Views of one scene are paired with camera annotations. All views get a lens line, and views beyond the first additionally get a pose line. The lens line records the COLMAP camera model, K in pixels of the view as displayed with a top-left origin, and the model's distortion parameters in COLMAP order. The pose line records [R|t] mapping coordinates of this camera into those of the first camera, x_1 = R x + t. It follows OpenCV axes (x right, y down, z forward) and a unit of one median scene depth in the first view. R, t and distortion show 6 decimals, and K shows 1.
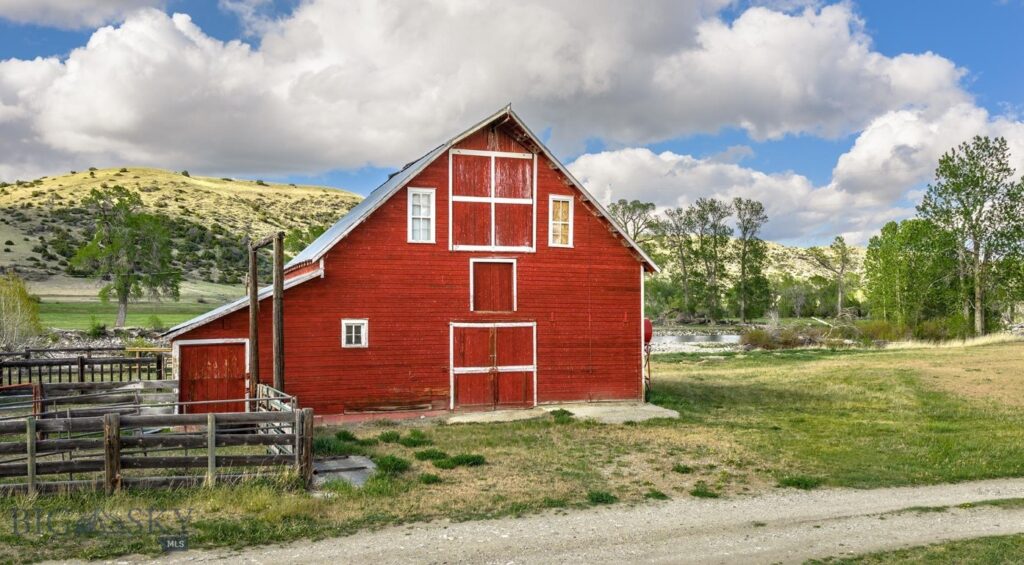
lens RADIAL K [[851.8, 0, 516.5], [0, 851.8, 306.9], [0, 0, 1]] dist [0.002482, -0.006071]
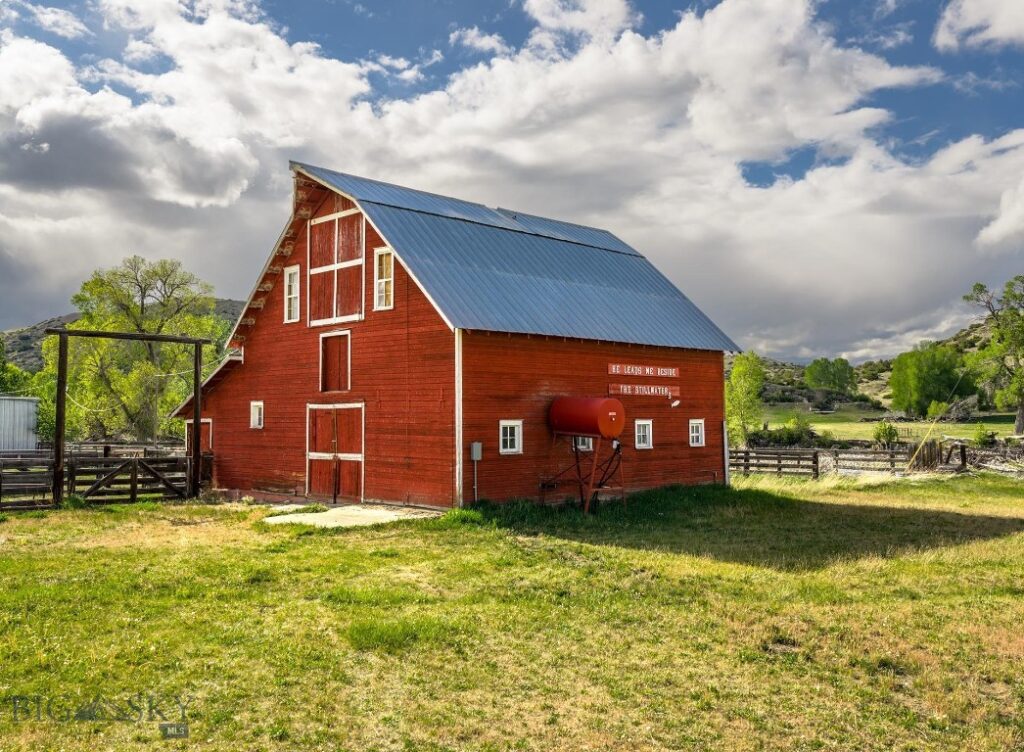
lens RADIAL K [[936.9, 0, 564.4], [0, 936.9, 378.2], [0, 0, 1]] dist [0.009328, 0.001212]
pose [[0.441422, -0.041969, -0.896318, 0.922347], [0.002196, 0.998953, -0.045693, 0.035779], [0.897297, 0.018201, 0.441052, 0.754878]]
